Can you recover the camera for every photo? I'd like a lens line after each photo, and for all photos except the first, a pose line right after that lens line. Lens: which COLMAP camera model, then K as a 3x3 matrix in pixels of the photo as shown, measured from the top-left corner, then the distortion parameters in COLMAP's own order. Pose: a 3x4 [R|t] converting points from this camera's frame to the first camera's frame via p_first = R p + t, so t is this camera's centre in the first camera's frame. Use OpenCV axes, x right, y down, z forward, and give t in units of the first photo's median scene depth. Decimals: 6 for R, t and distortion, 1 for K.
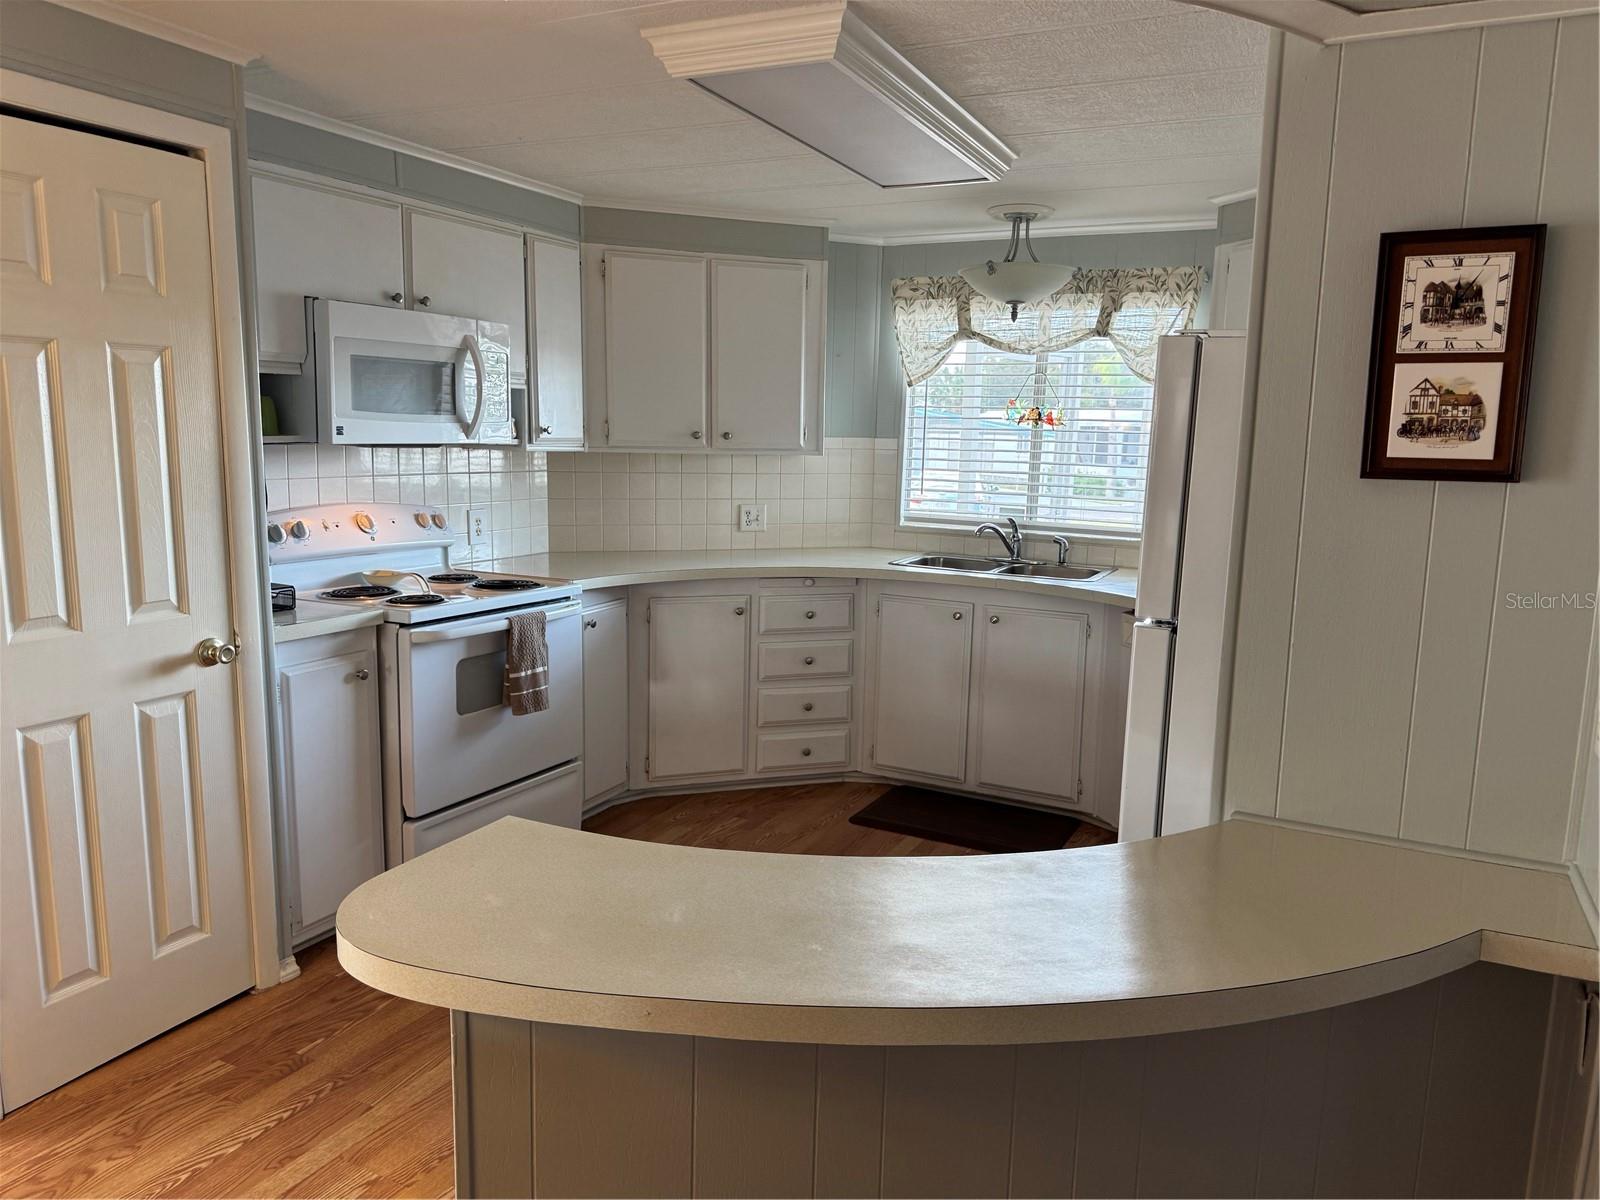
lens RADIAL K [[1139.1, 0, 810.8], [0, 1139.1, 601.9], [0, 0, 1]] dist [0.121934, -0.171069]
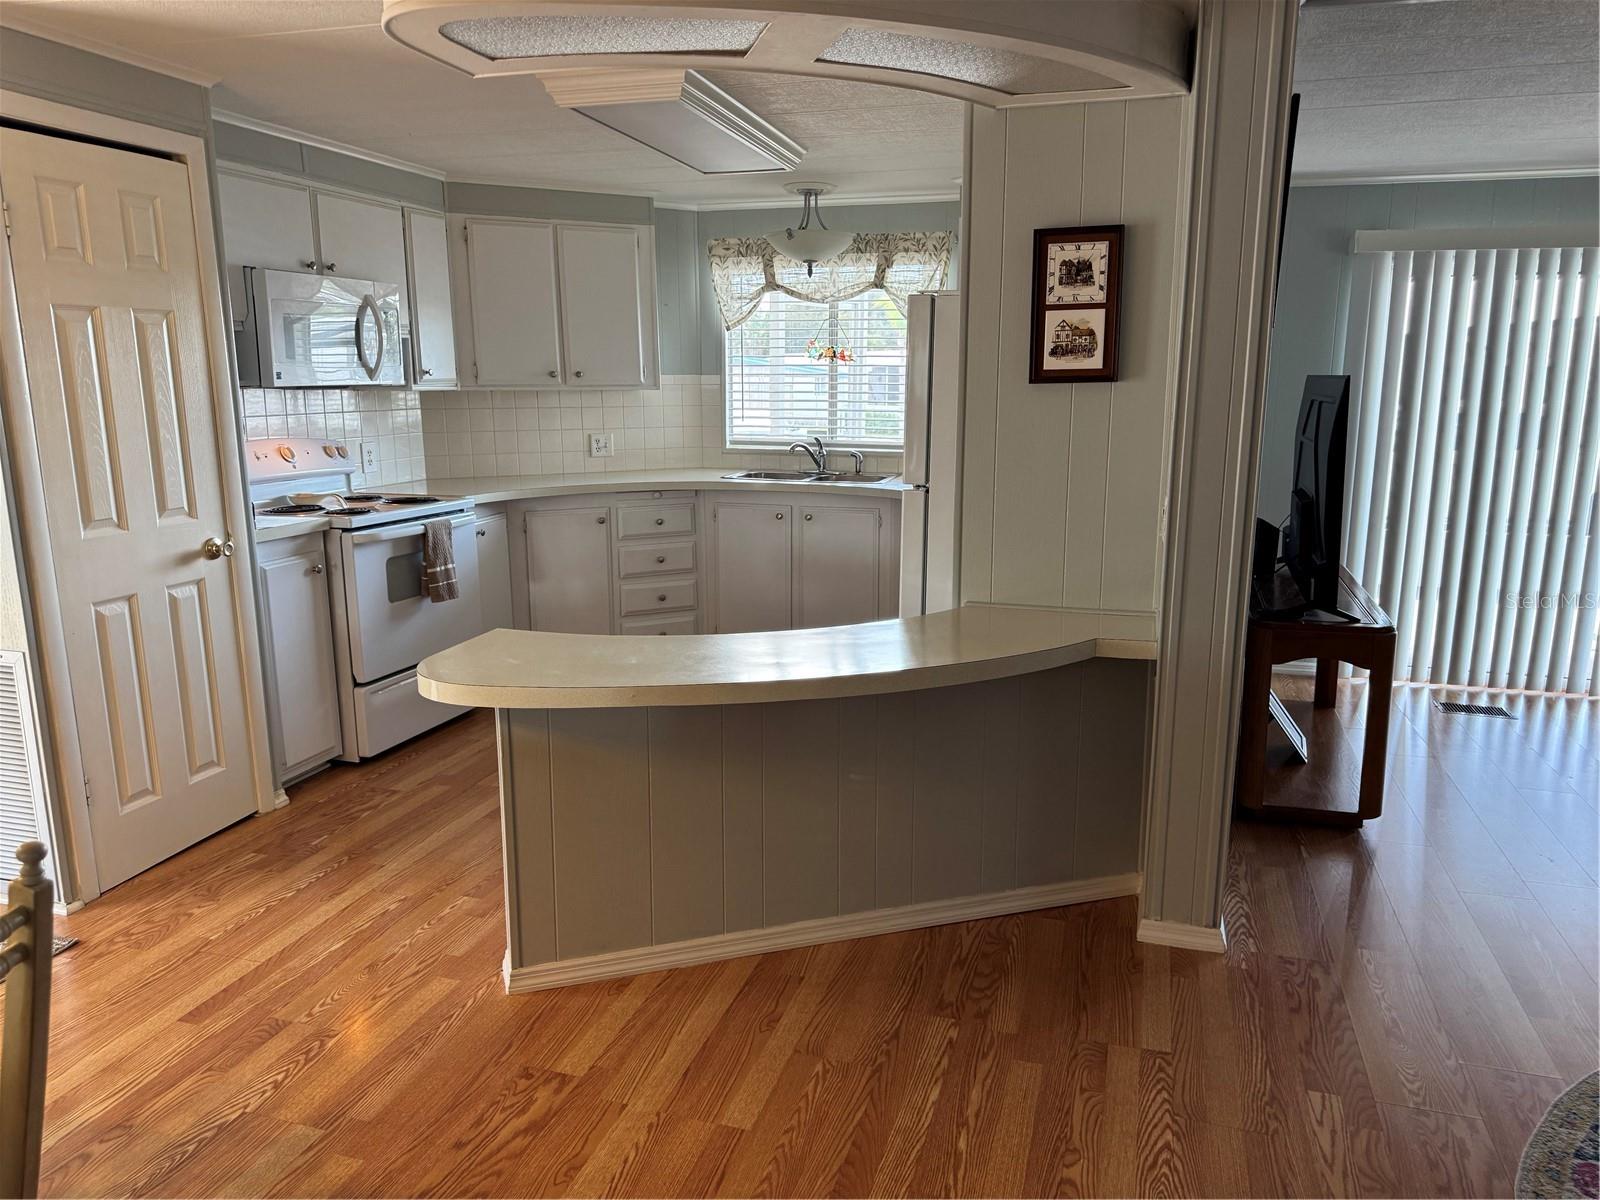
lens RADIAL K [[1139.1, 0, 810.8], [0, 1139.1, 601.9], [0, 0, 1]] dist [0.121934, -0.171069]
pose [[0.984450, -0.060430, 0.164942, -0.054766], [0.052763, 0.997330, 0.050479, 0.050051], [-0.167552, -0.040991, 0.985011, -0.268050]]
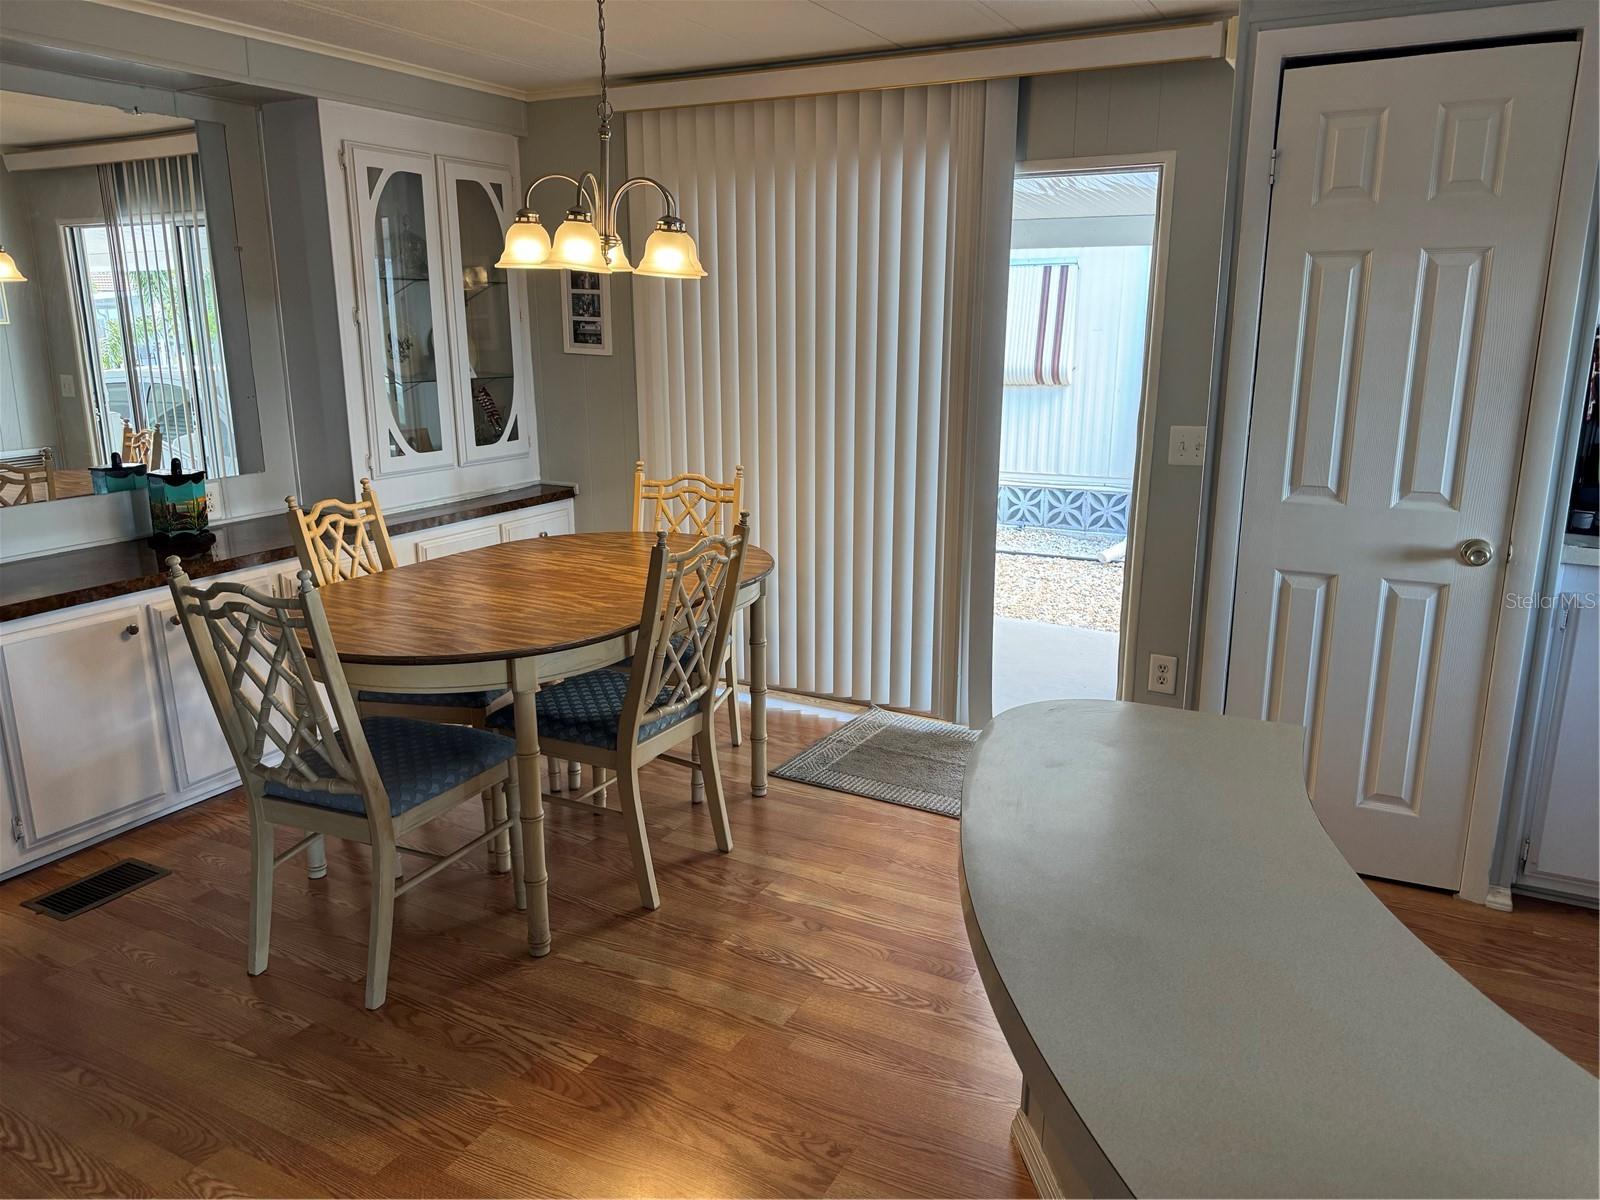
lens RADIAL K [[1139.1, 0, 810.8], [0, 1139.1, 601.9], [0, 0, 1]] dist [0.121934, -0.171069]
pose [[-0.023919, 0.215206, -0.976276, 0.344763], [-0.157474, 0.963553, 0.216260, -0.030310], [0.987233, 0.158911, 0.010842, 0.294013]]
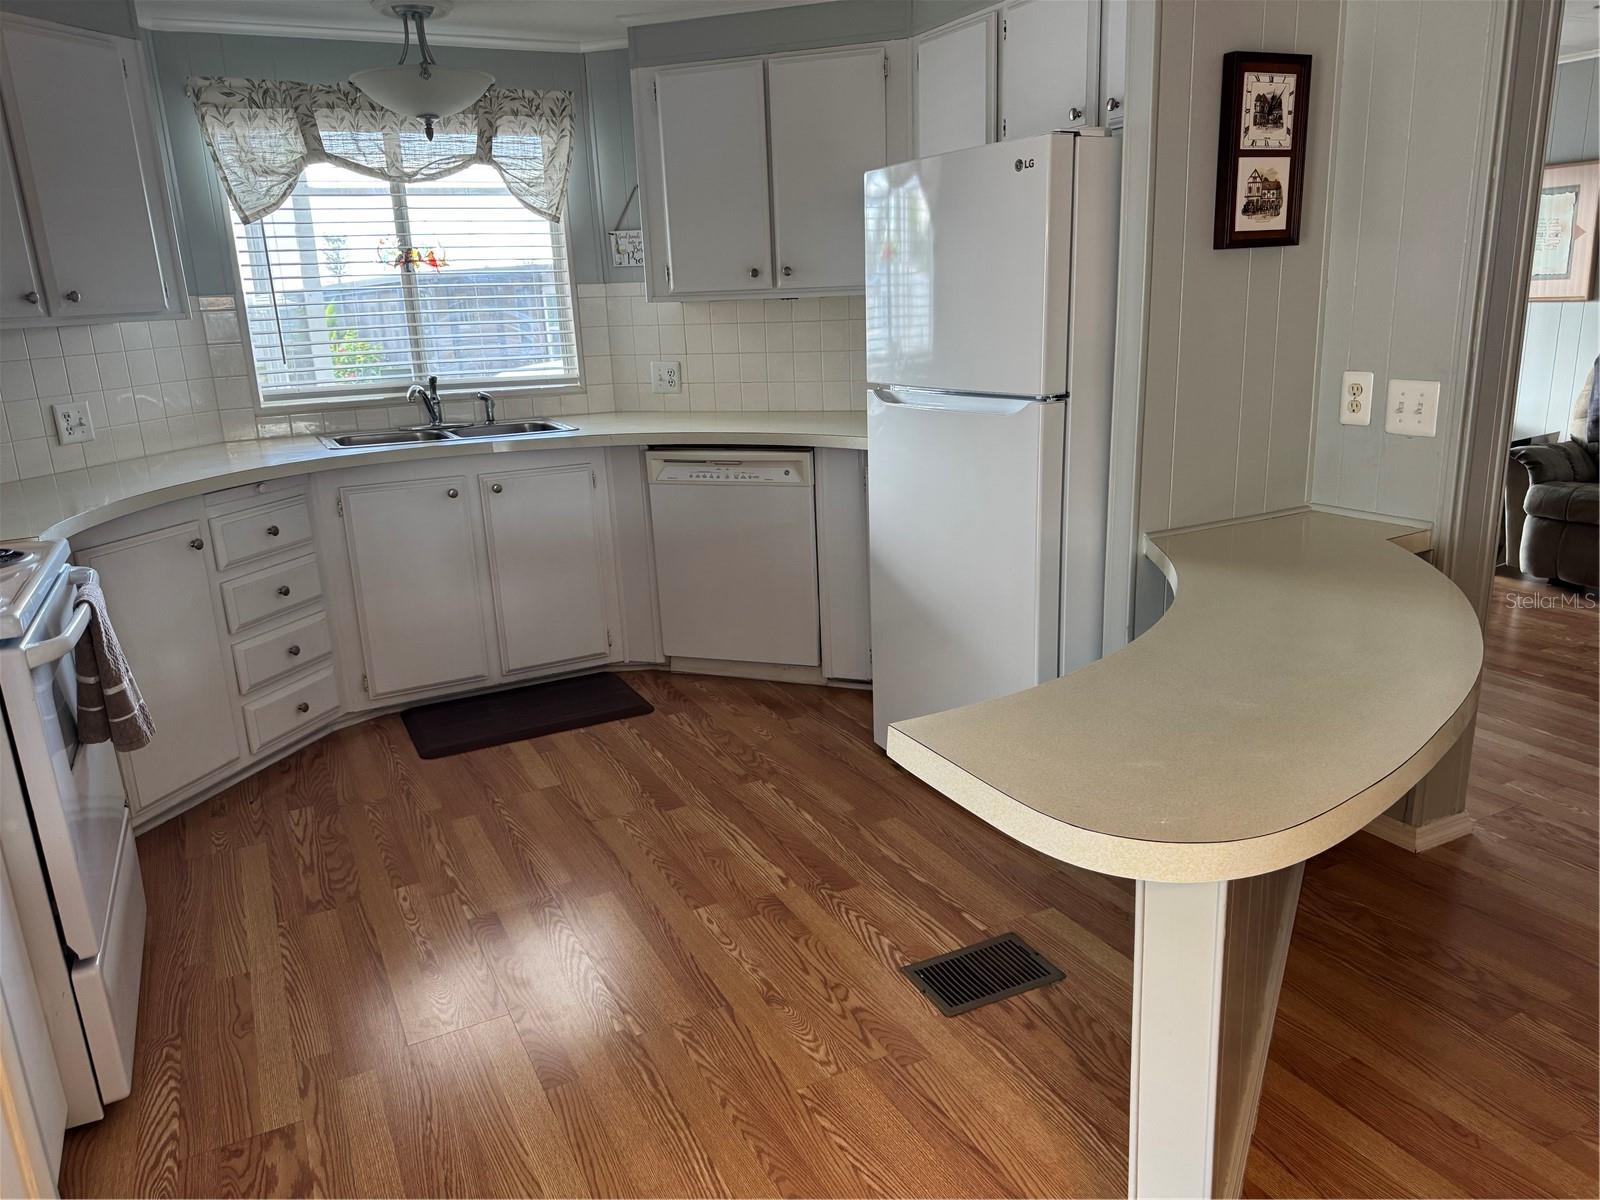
lens RADIAL K [[1150.2, 0, 800.0], [0, 1150.2, 600.0], [0, 0, 1]] dist [0.033971, -0.039364]
pose [[0.585650, -0.260303, 0.767631, -0.451939], [0.182102, 0.965076, 0.188325, -0.028551], [-0.789844, 0.029495, 0.612598, 0.294346]]
